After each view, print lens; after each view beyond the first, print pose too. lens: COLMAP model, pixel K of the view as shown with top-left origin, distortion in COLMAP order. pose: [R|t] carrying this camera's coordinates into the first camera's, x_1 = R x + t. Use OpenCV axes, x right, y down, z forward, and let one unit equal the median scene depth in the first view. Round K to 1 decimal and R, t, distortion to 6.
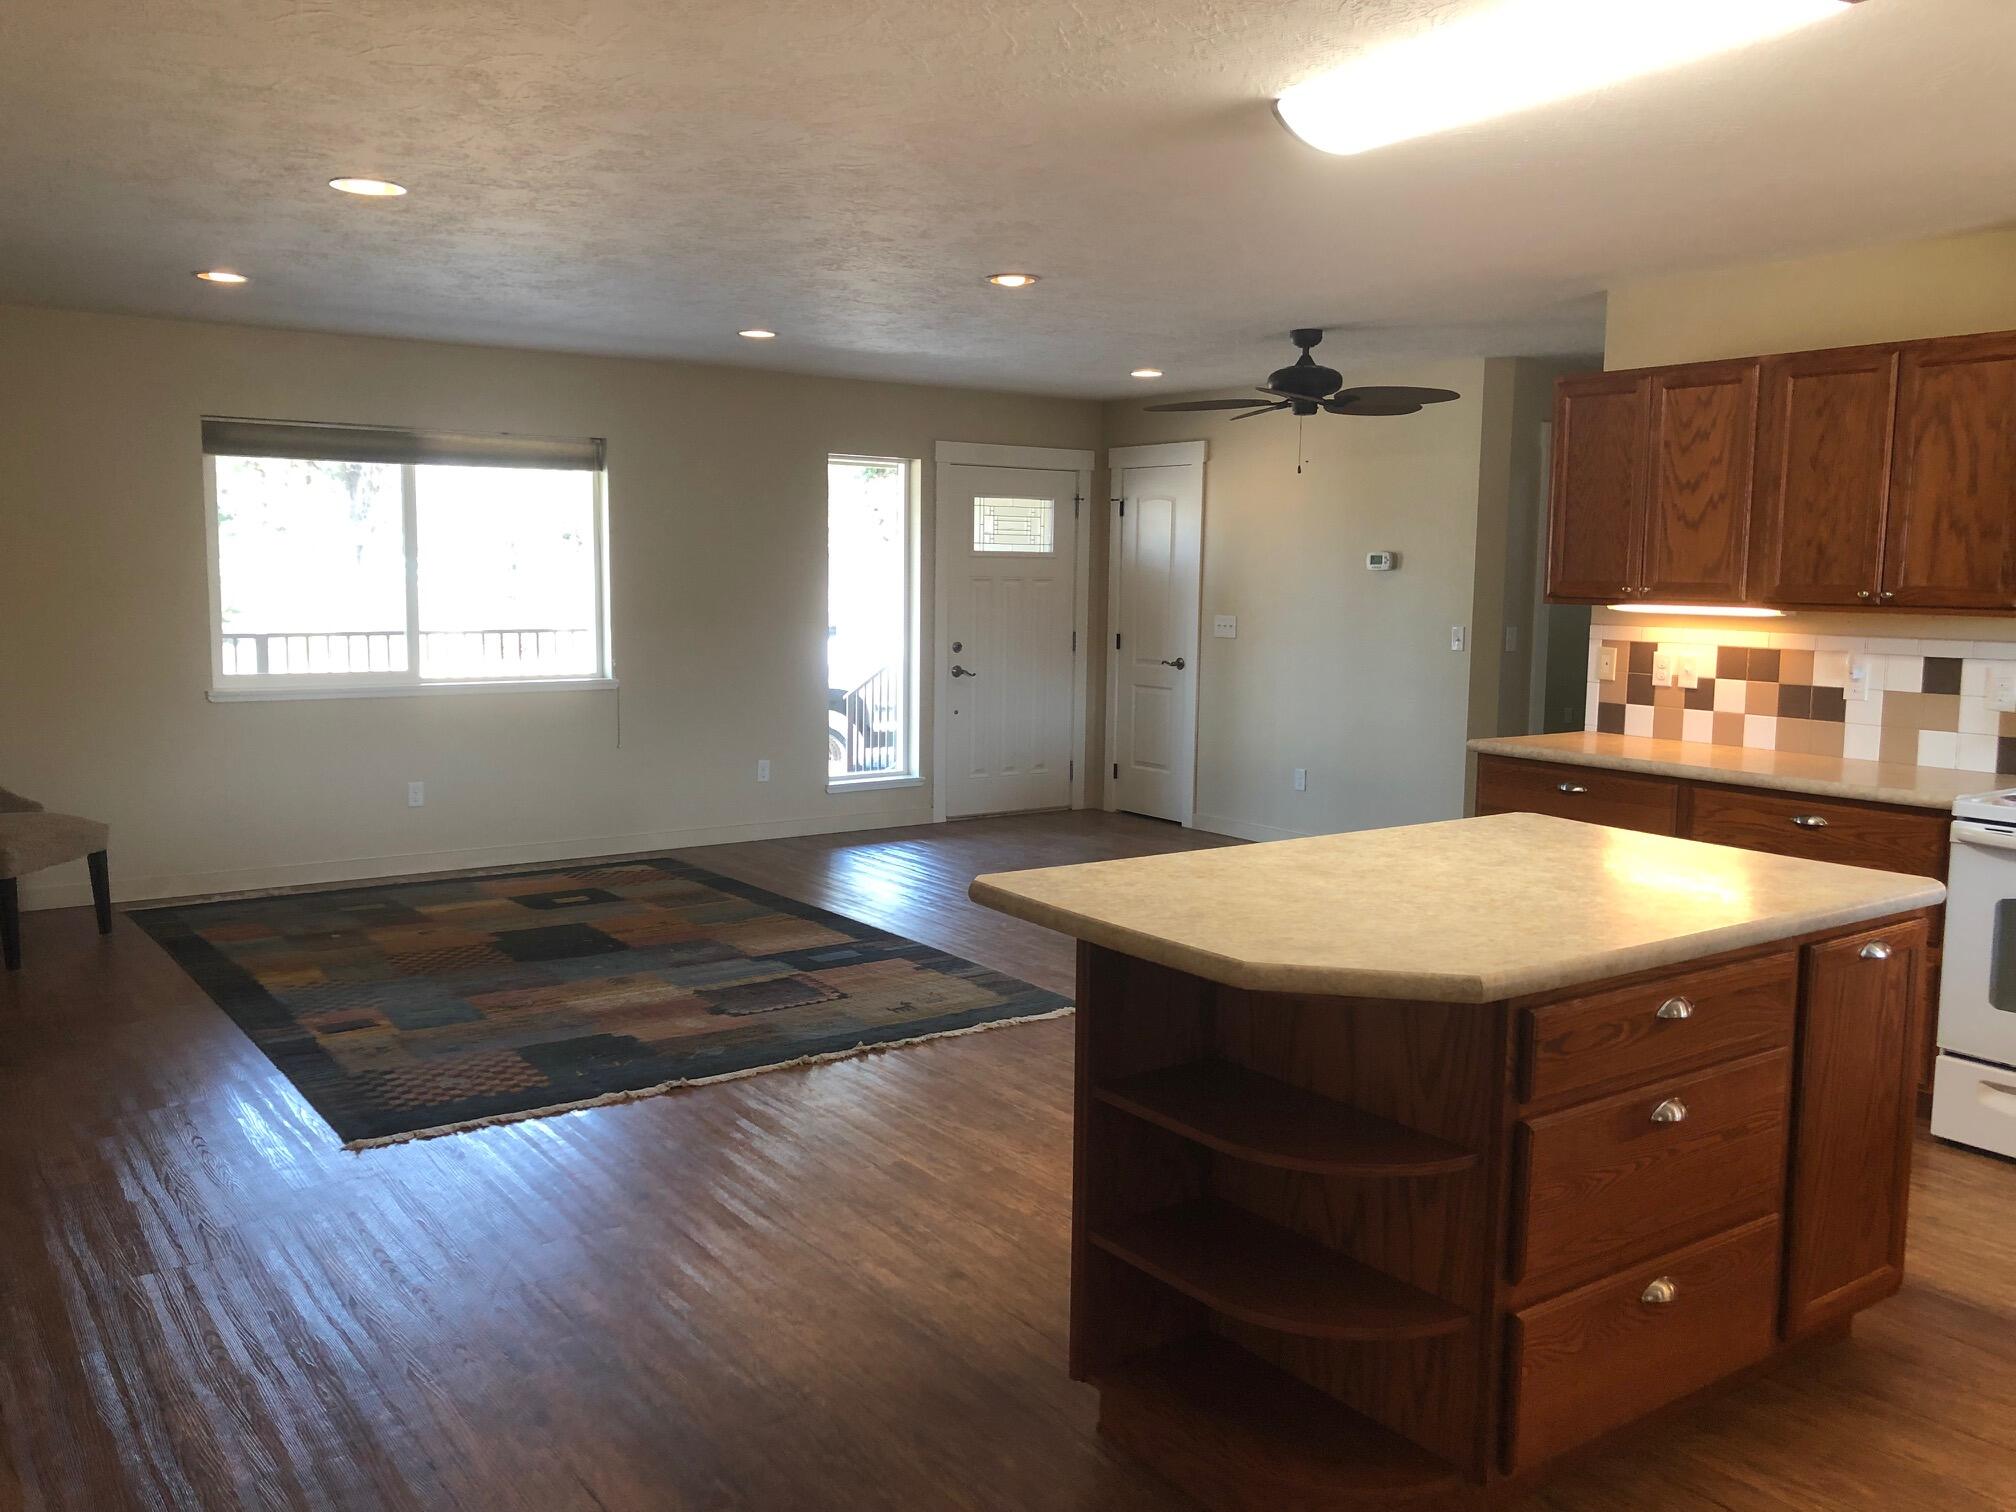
lens RADIAL K [[1655.7, 0, 1008.0], [0, 1655.7, 756.0], [0, 0, 1]] dist [0.090486, -0.178566]
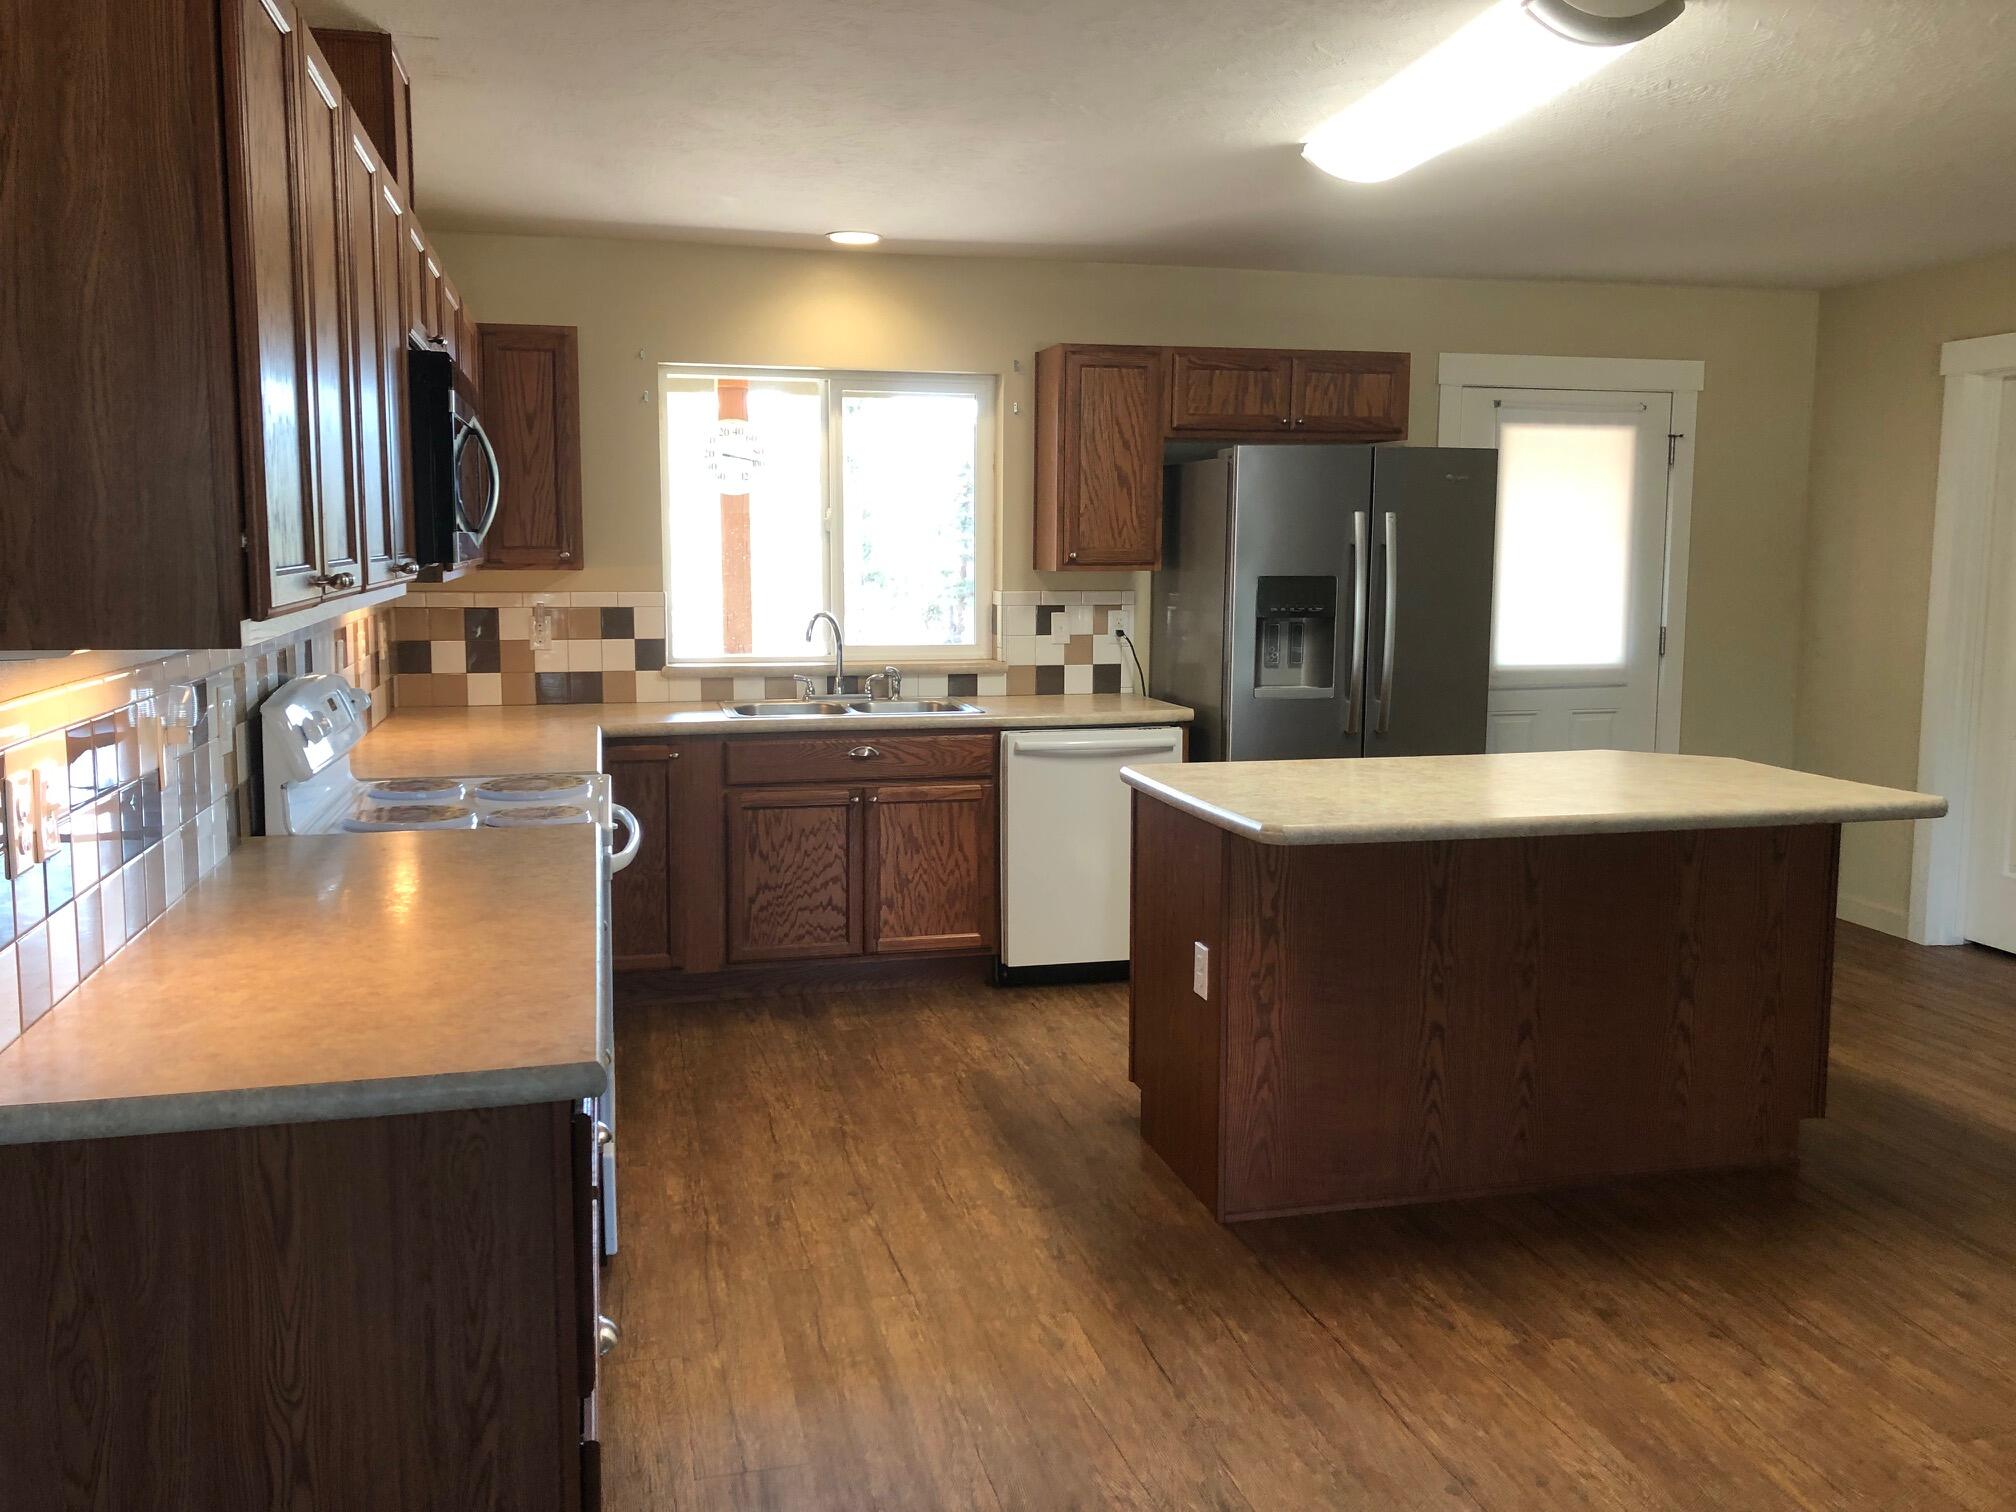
lens RADIAL K [[1647.6, 0, 998.6], [0, 1647.6, 730.8], [0, 0, 1]] dist [0.015899, -0.008392]
pose [[-0.924747, -0.060361, 0.375765, 0.095137], [0.028478, 0.973600, 0.226478, -0.151678], [-0.379515, 0.220136, -0.898615, 1.325503]]
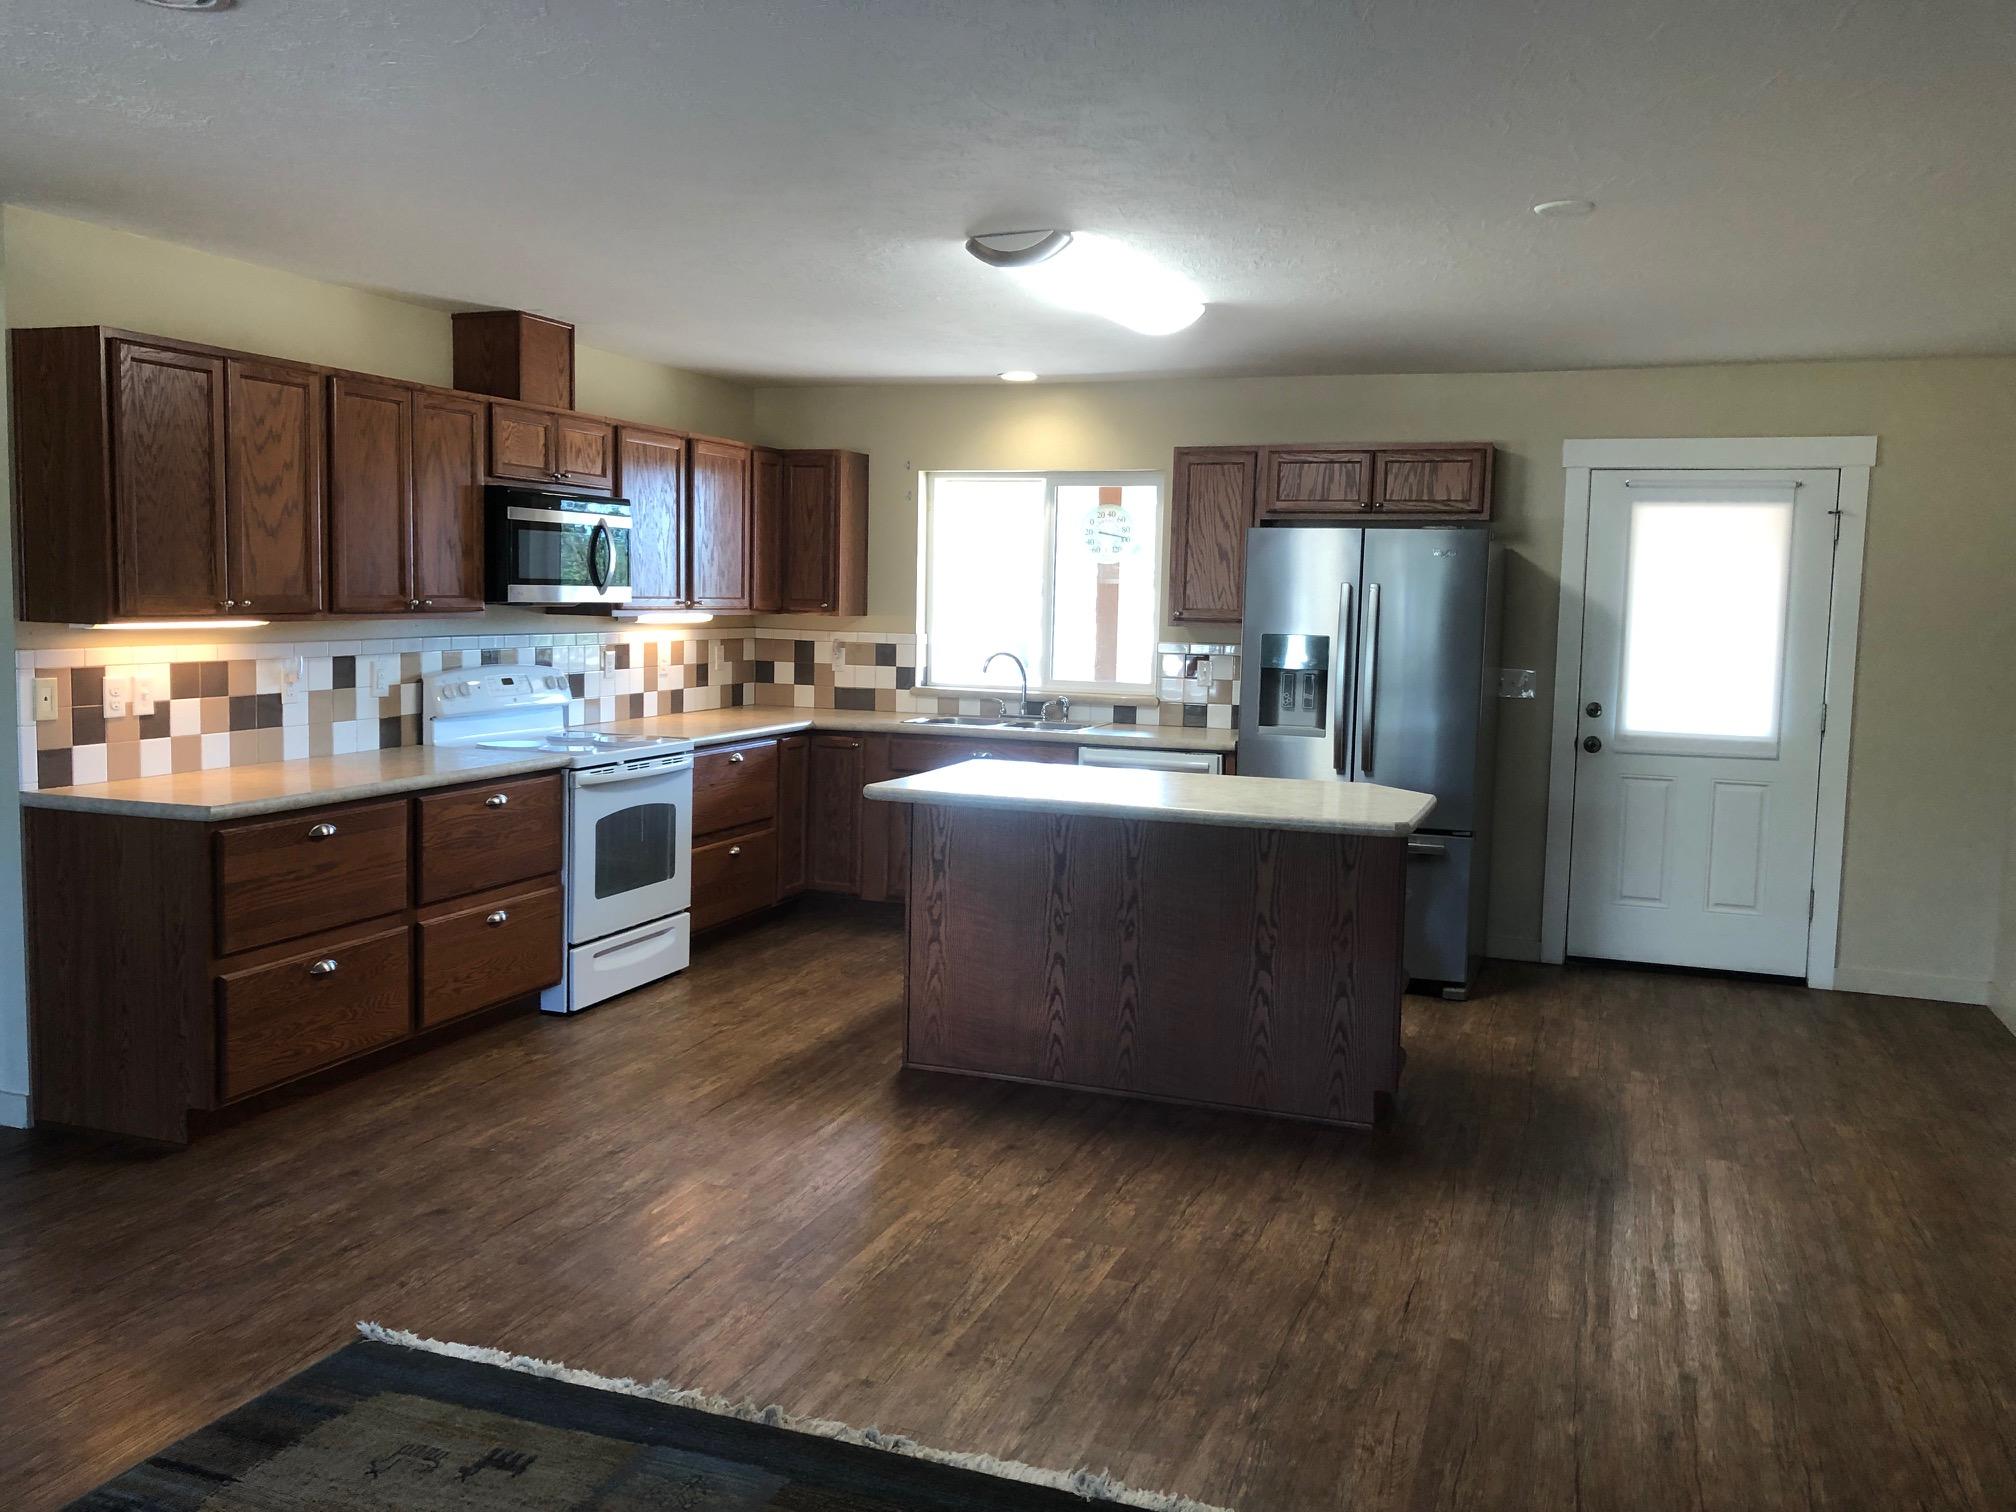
lens RADIAL K [[1637.4, 0, 1008.0], [0, 1637.4, 756.0], [0, 0, 1]] dist [0.032957, -0.041181]
pose [[-0.559892, -0.110128, 0.821214, -0.576134], [0.065423, 0.982157, 0.176315, -0.150195], [-0.825979, 0.152444, -0.542697, 1.175882]]
